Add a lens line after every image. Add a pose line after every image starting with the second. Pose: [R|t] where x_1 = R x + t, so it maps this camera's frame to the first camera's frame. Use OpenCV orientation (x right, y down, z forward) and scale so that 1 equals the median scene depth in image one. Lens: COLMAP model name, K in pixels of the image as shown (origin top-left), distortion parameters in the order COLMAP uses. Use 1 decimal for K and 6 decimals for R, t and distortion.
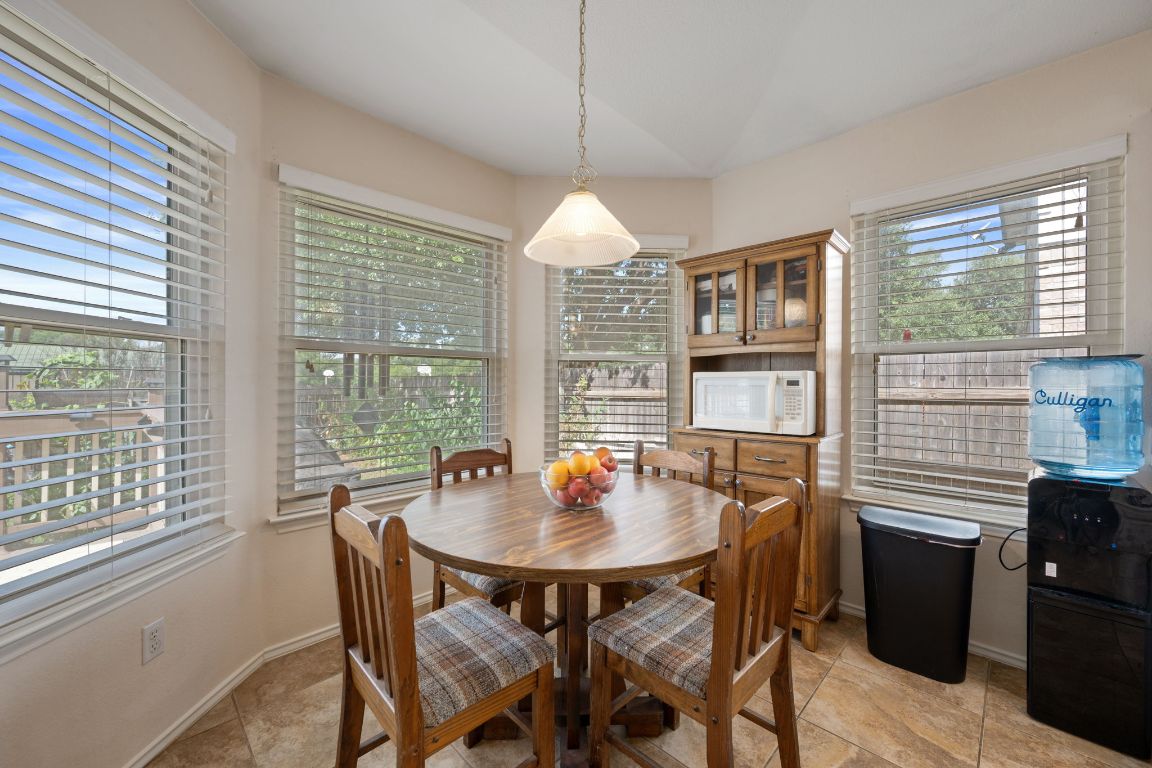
lens RADIAL K [[443.5, 0, 581.1], [0, 443.5, 386.0], [0, 0, 1]] dist [-0.003090, -0.000046]
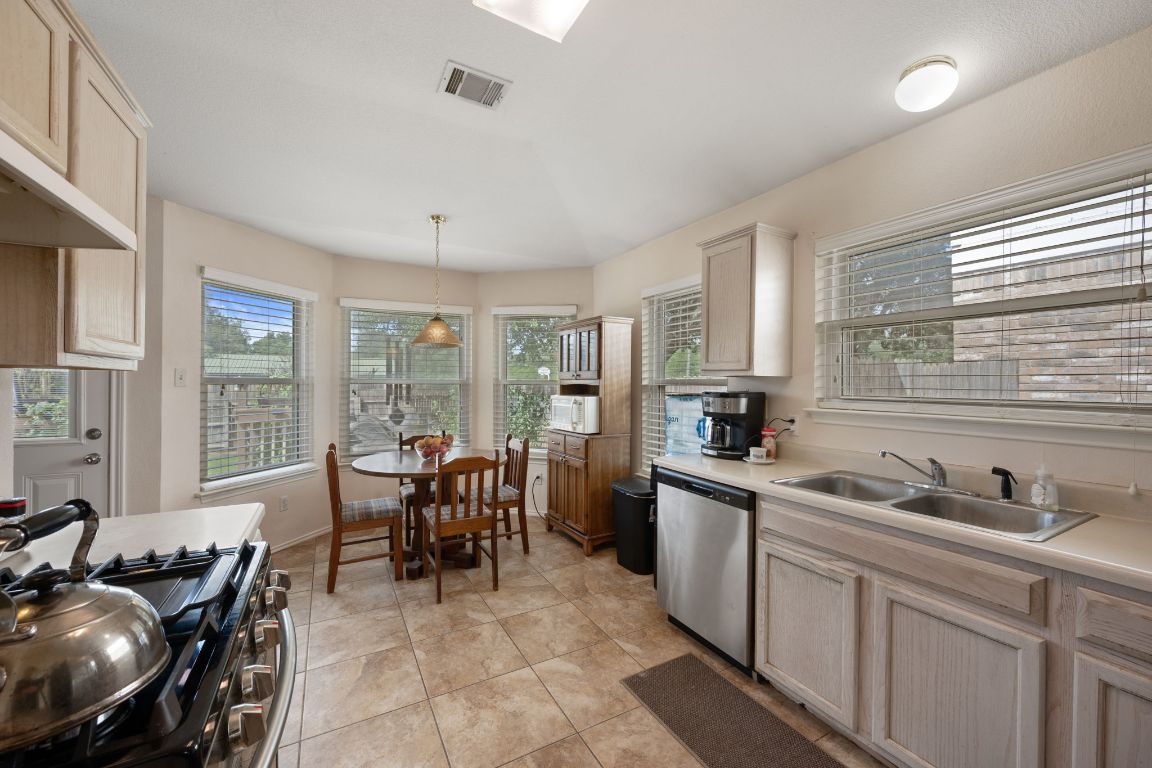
lens RADIAL K [[443.5, 0, 572.4], [0, 443.5, 383.7], [0, 0, 1]] dist [-0.003090, -0.000046]
pose [[0.958265, 0.001917, -0.285874, 0.931044], [-0.004594, 0.999952, -0.008694, -0.069321], [0.285843, 0.009645, 0.958228, -0.673881]]
